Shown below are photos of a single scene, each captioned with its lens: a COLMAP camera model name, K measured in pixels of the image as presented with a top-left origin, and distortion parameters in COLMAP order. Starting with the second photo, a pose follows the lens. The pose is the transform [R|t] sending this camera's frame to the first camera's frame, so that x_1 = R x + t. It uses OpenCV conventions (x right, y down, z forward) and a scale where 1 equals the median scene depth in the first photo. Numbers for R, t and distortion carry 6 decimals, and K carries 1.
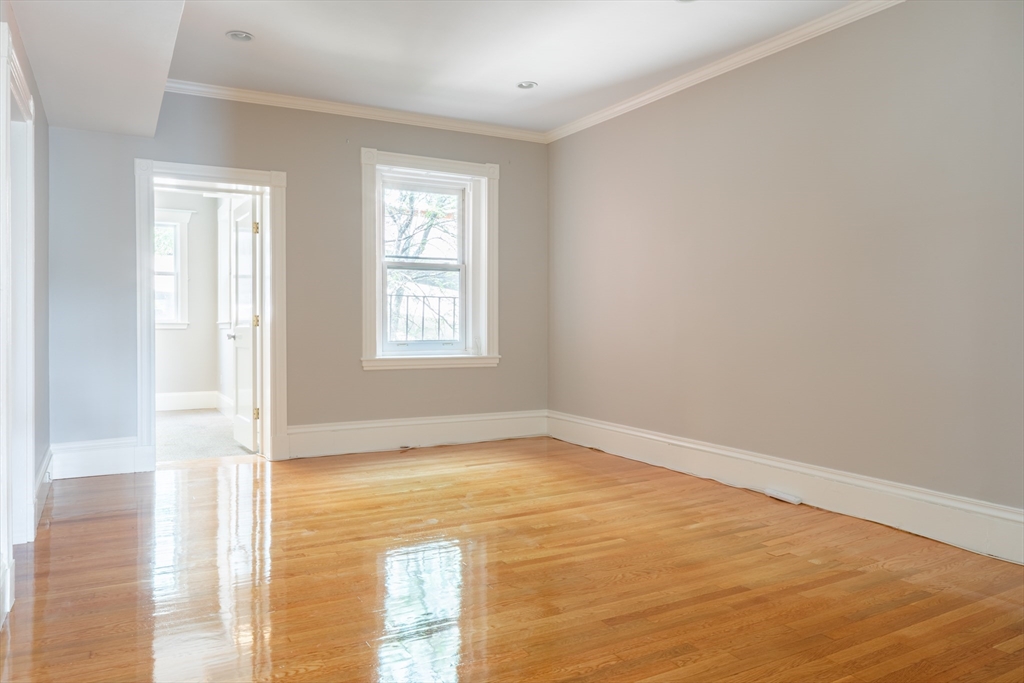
lens RADIAL K [[686.4, 0, 506.5], [0, 686.4, 324.5], [0, 0, 1]] dist [0.001267, -0.000611]
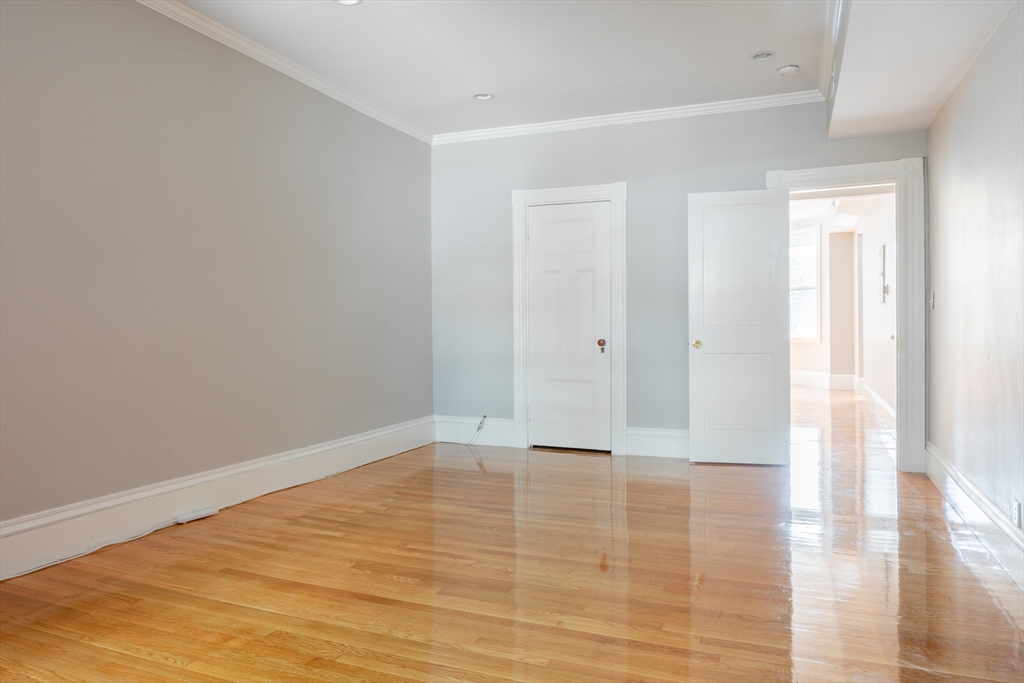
lens RADIAL K [[686.4, 0, 506.5], [0, 686.4, 324.5], [0, 0, 1]] dist [0.001267, -0.000611]
pose [[-0.606826, 0.004156, 0.794824, -0.661702], [0.008182, 0.999966, 0.001017, -0.000318], [-0.794793, 0.007121, -0.606839, 1.416364]]
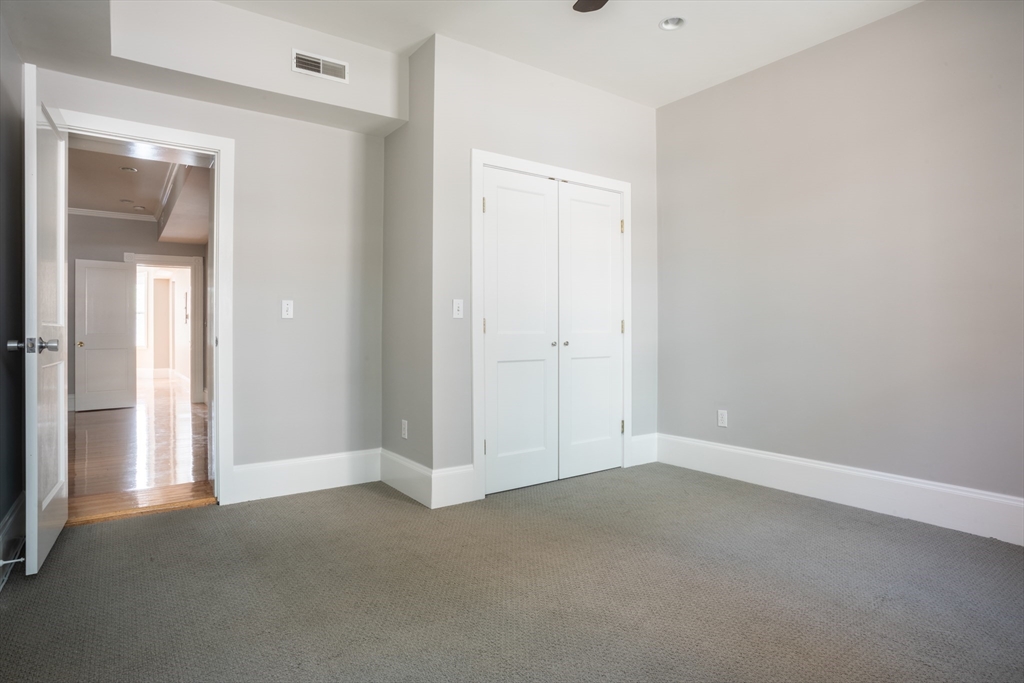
lens RADIAL K [[583.0, 0, 512.0], [0, 583.0, 341.5], [0, 0, 1]] dist [-0.022299, -0.000157]
pose [[-0.996237, 0.000477, -0.086666, -0.895759], [-0.000064, 0.999981, 0.006236, 0.011148], [0.086668, 0.006218, -0.996218, 1.909354]]
